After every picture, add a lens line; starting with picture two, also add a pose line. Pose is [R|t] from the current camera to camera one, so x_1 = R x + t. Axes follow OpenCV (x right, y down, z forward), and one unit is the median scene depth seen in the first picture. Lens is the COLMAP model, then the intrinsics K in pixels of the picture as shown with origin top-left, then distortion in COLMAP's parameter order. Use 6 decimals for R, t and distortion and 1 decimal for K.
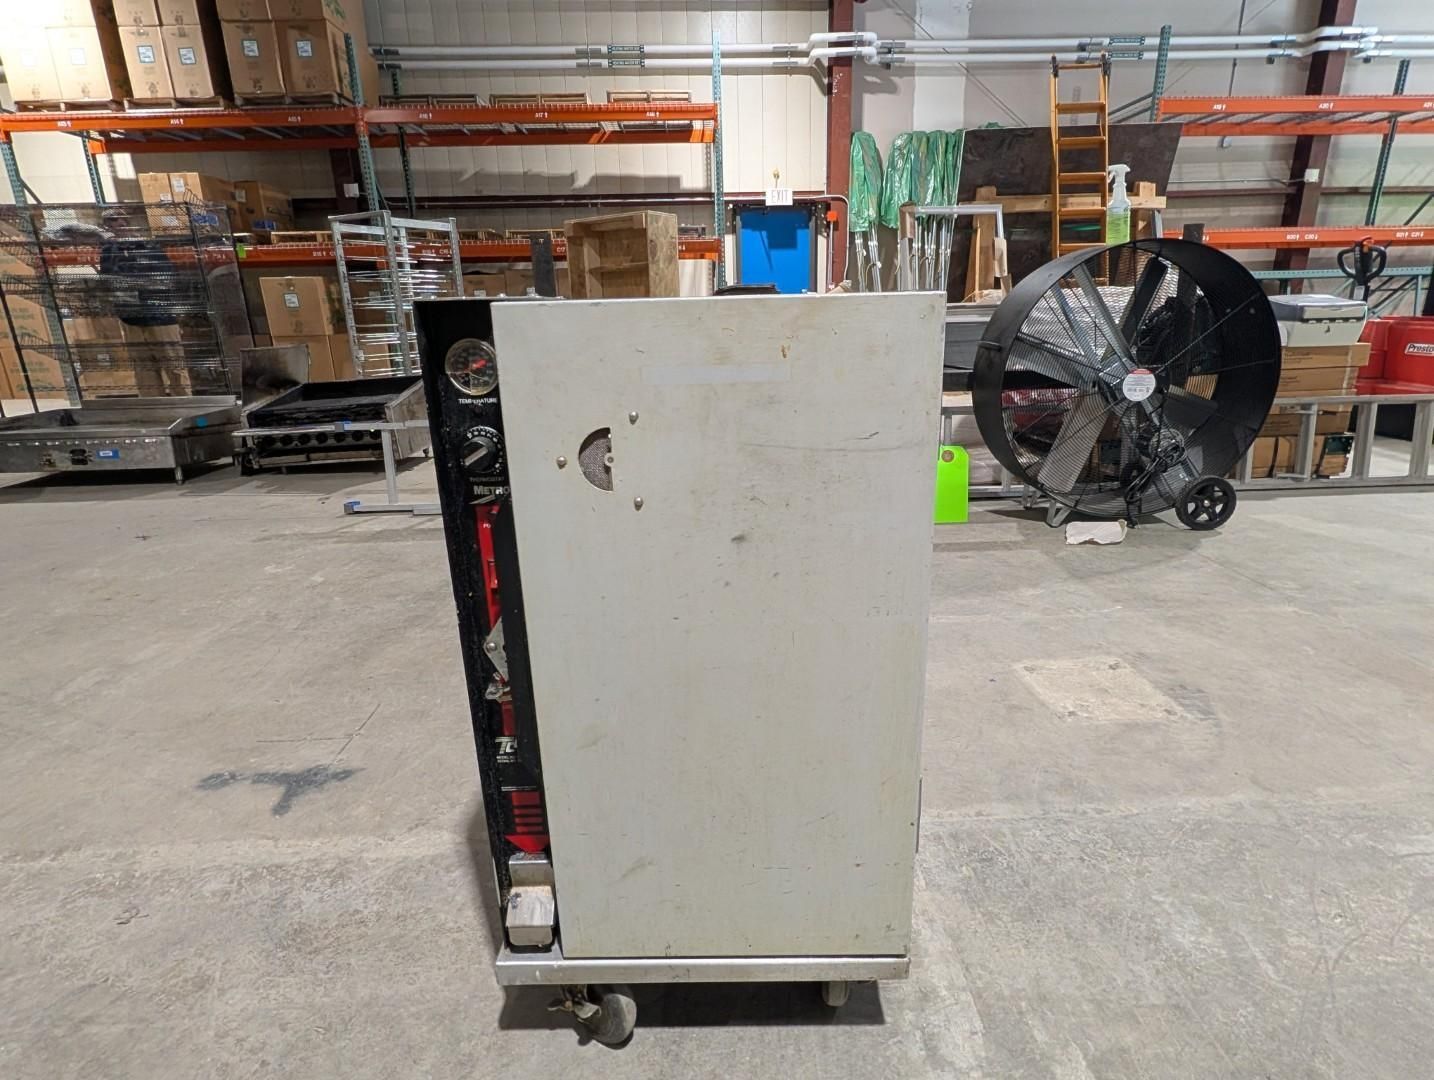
lens RADIAL K [[734.1, 0, 723.5], [0, 734.1, 530.0], [0, 0, 1]] dist [-0.001100, 0.001832]
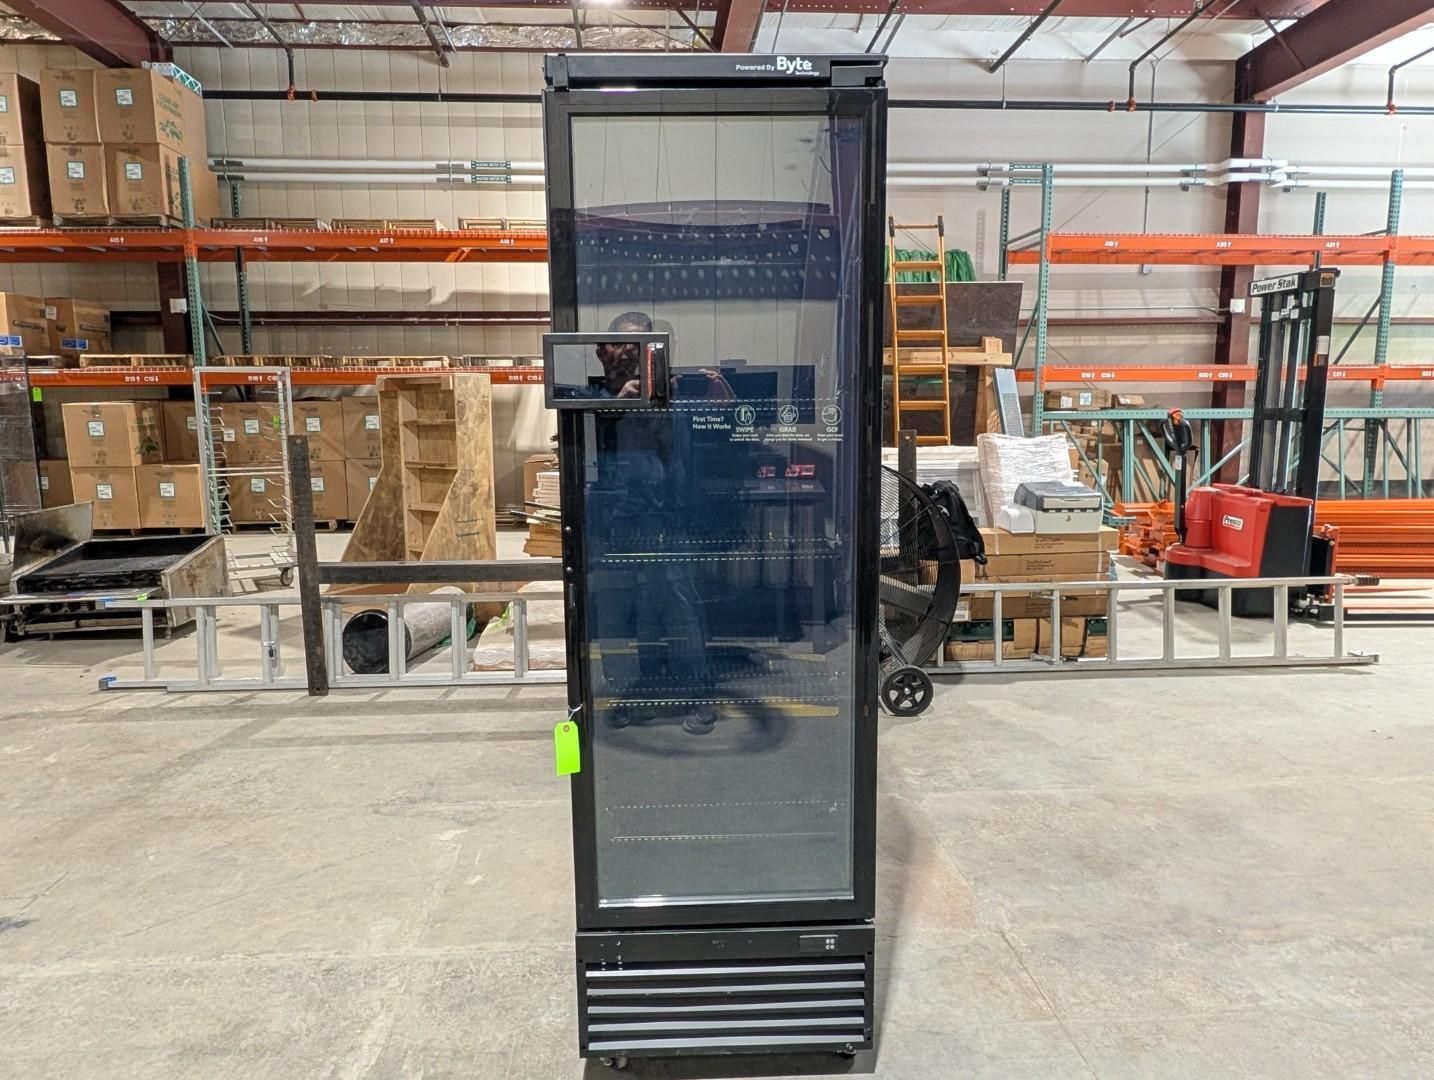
lens RADIAL K [[967.6, 0, 709.4], [0, 967.6, 538.4], [0, 0, 1]] dist [0.001023, -0.000052]
pose [[0.999661, 0.011495, 0.023342, 0.137327], [-0.008142, 0.990261, -0.138988, -0.024062], [-0.024713, 0.138751, 0.990019, -0.173340]]
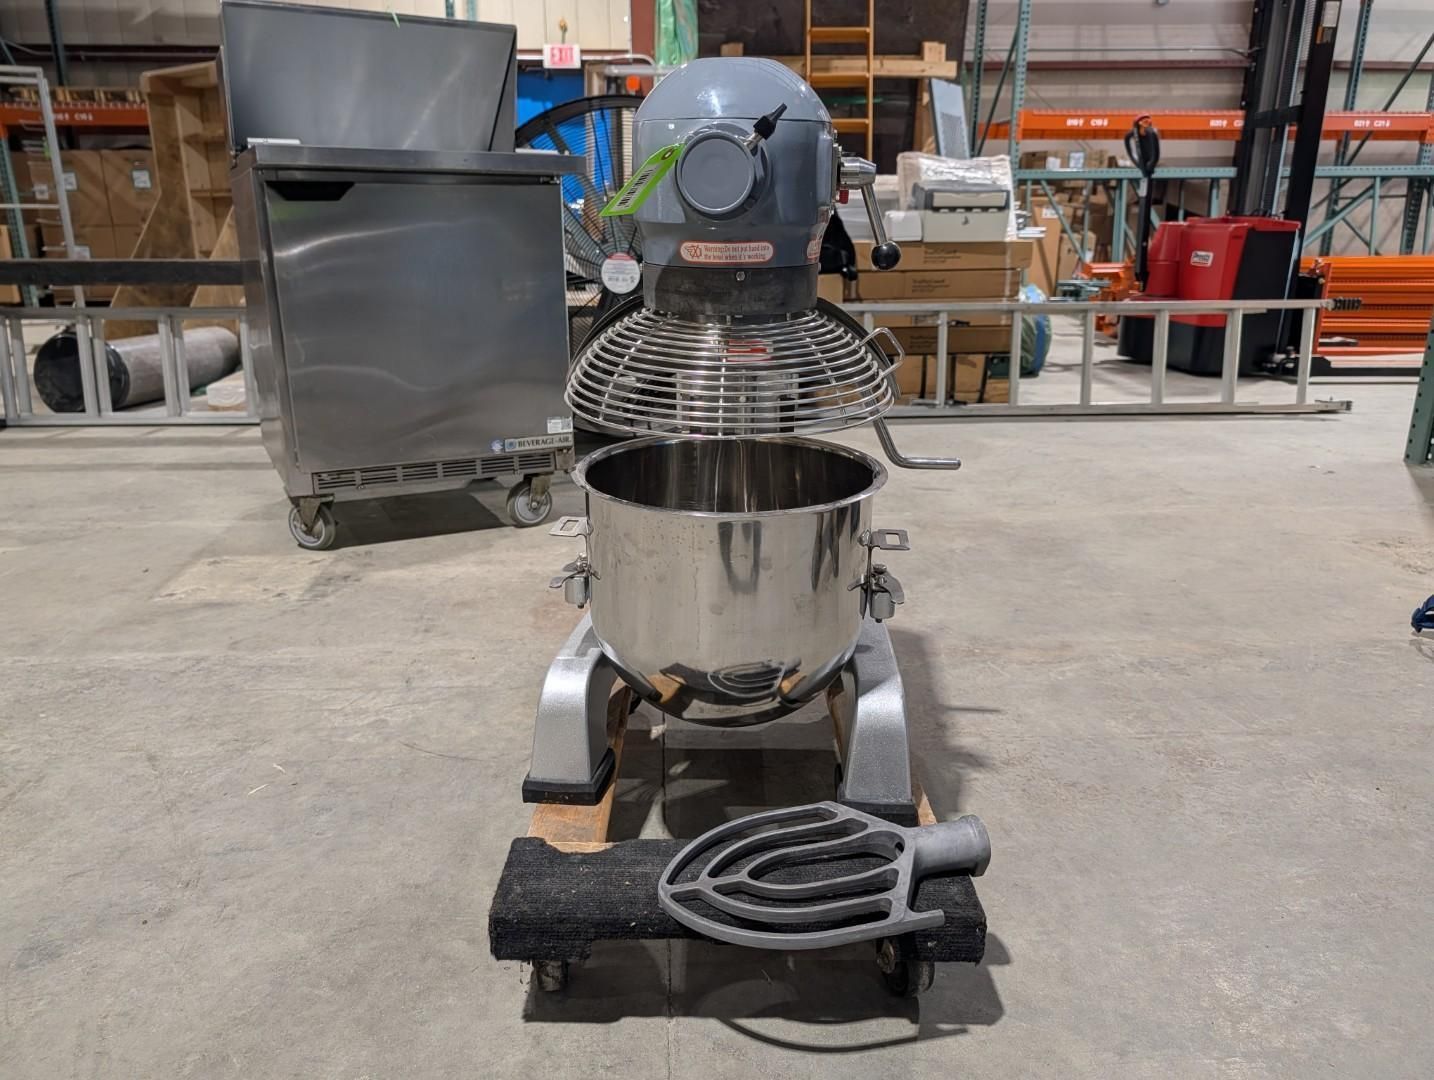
lens RADIAL K [[1029.6, 0, 715.7], [0, 1029.6, 540.4], [0, 0, 1]] dist [0.016198, -0.015279]
pose [[0.999715, 0.014502, 0.018963, 0.261778], [-0.014573, 0.999887, 0.003569, 0.039338], [-0.018909, -0.003844, 0.999814, -0.067018]]
